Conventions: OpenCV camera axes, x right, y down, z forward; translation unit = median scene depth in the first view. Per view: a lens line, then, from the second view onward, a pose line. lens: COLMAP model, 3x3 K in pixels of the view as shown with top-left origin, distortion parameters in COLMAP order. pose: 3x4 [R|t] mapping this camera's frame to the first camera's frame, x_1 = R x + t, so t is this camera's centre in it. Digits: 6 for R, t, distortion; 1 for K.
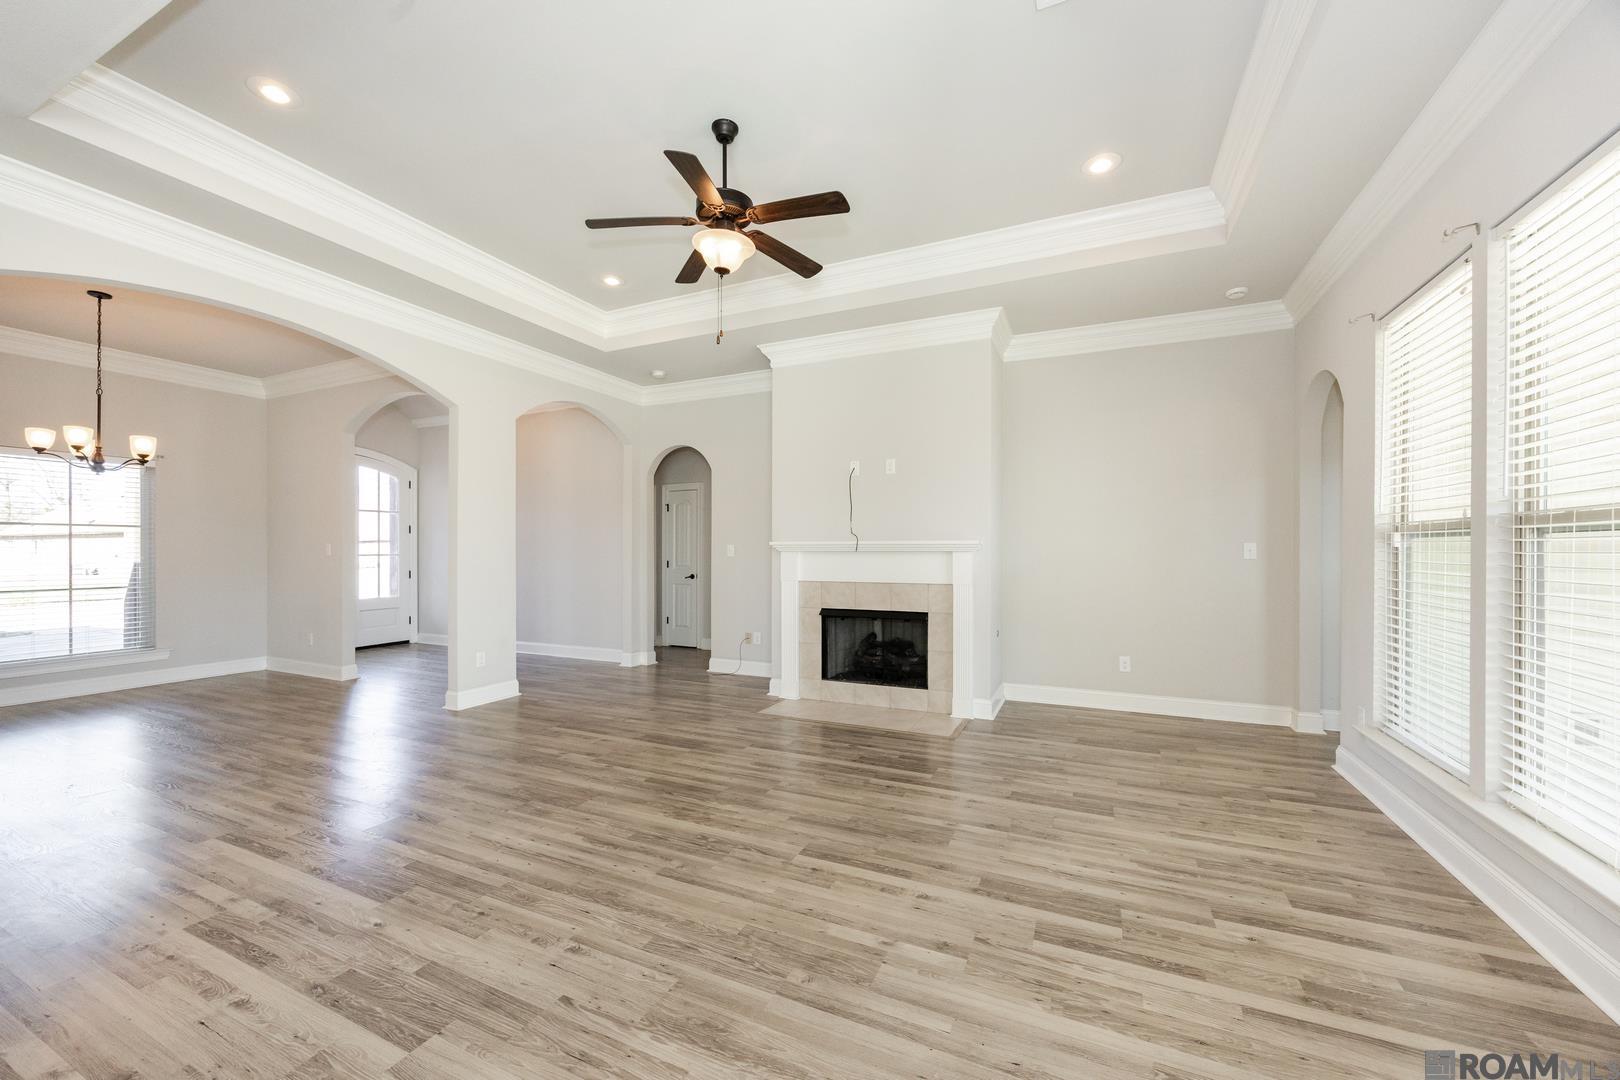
lens RADIAL K [[620.2, 0, 817.9], [0, 620.2, 551.1], [0, 0, 1]] dist [-0.002634, -0.000018]
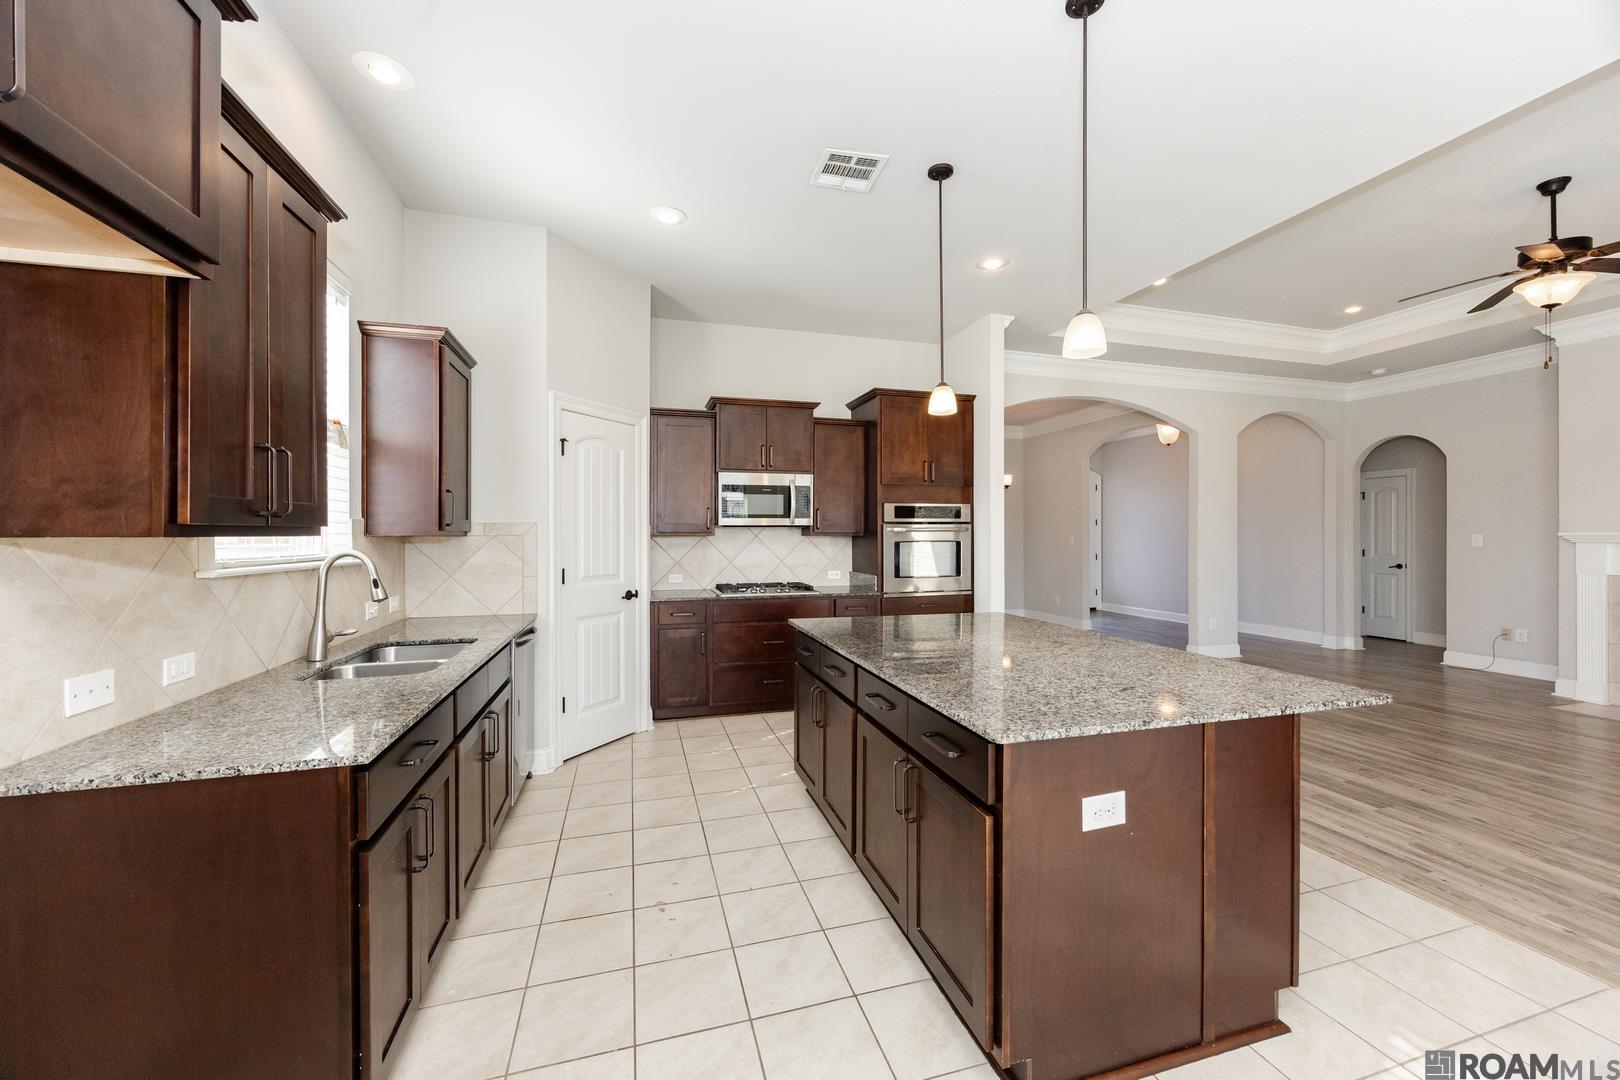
lens RADIAL K [[620.2, 0, 810.1], [0, 620.2, 534.3], [0, 0, 1]] dist [-0.002634, -0.000018]
pose [[0.652619, -0.004900, -0.757670, -0.095073], [0.002897, 0.999988, -0.003972, -0.009519], [0.757680, 0.000397, 0.652626, -0.421191]]
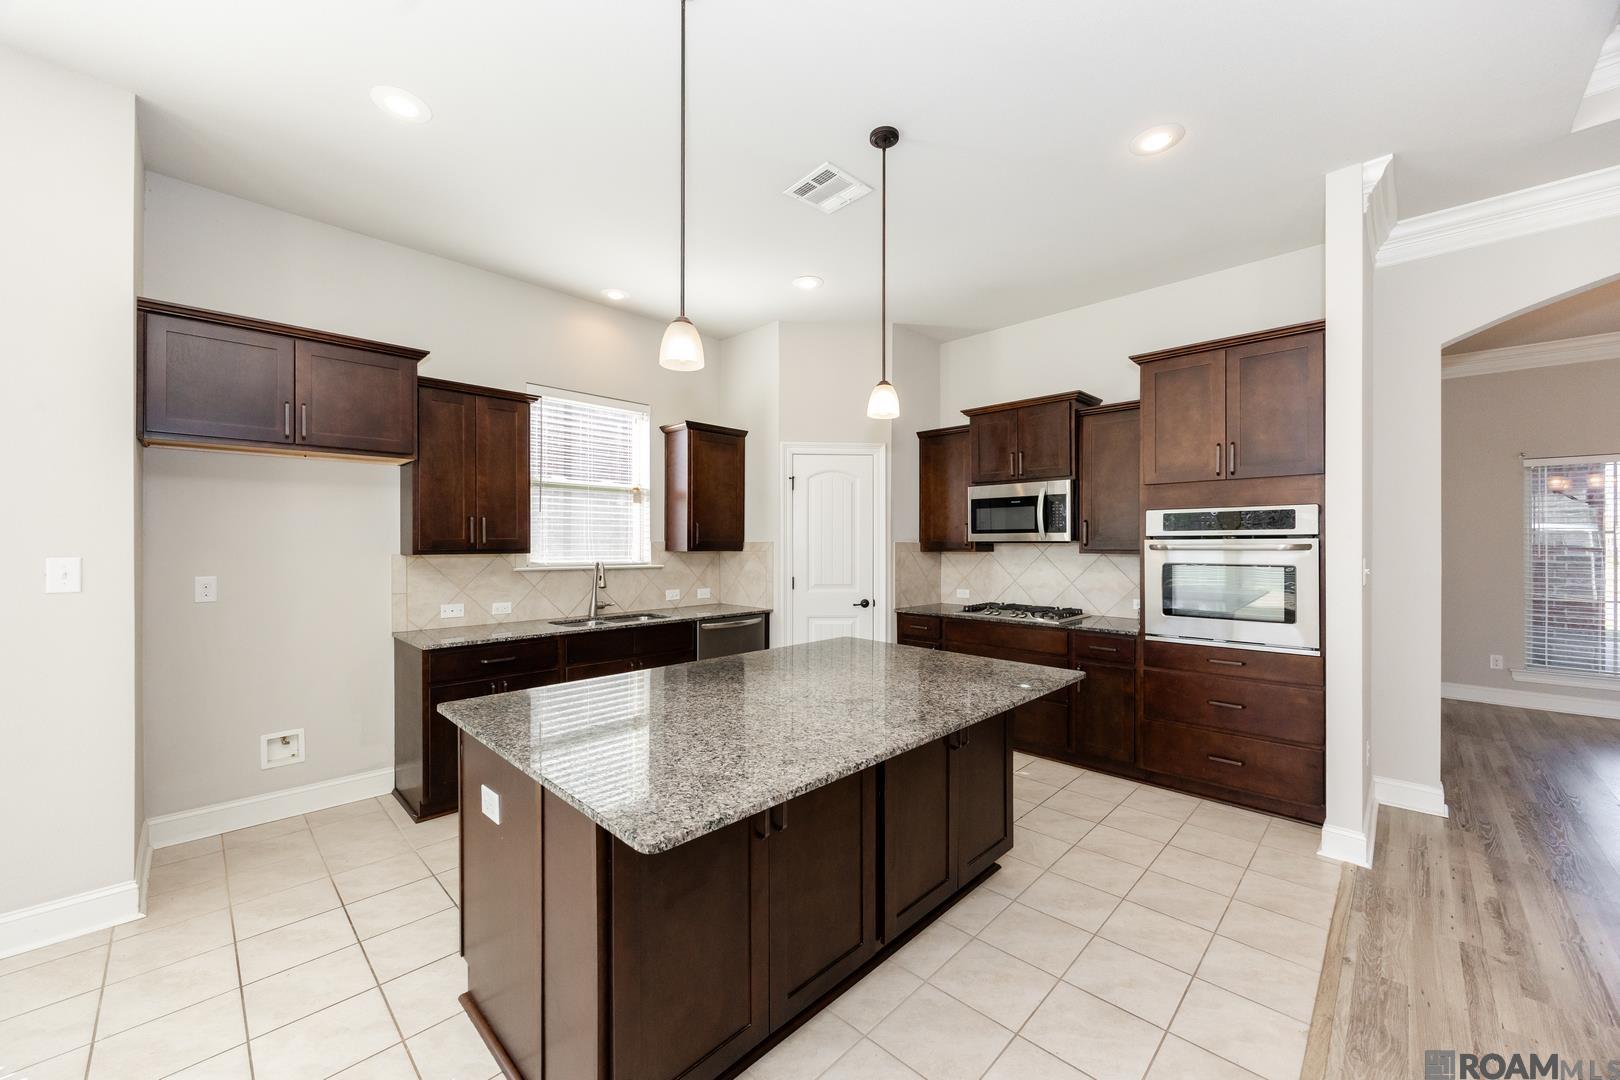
lens RADIAL K [[620.2, 0, 808.6], [0, 620.2, 540.7], [0, 0, 1]] dist [-0.002634, -0.000018]
pose [[-0.346091, -0.007337, -0.938172, 0.120545], [-0.001637, 0.999973, -0.007216, -0.028545], [0.938199, -0.000961, -0.346094, 0.533635]]
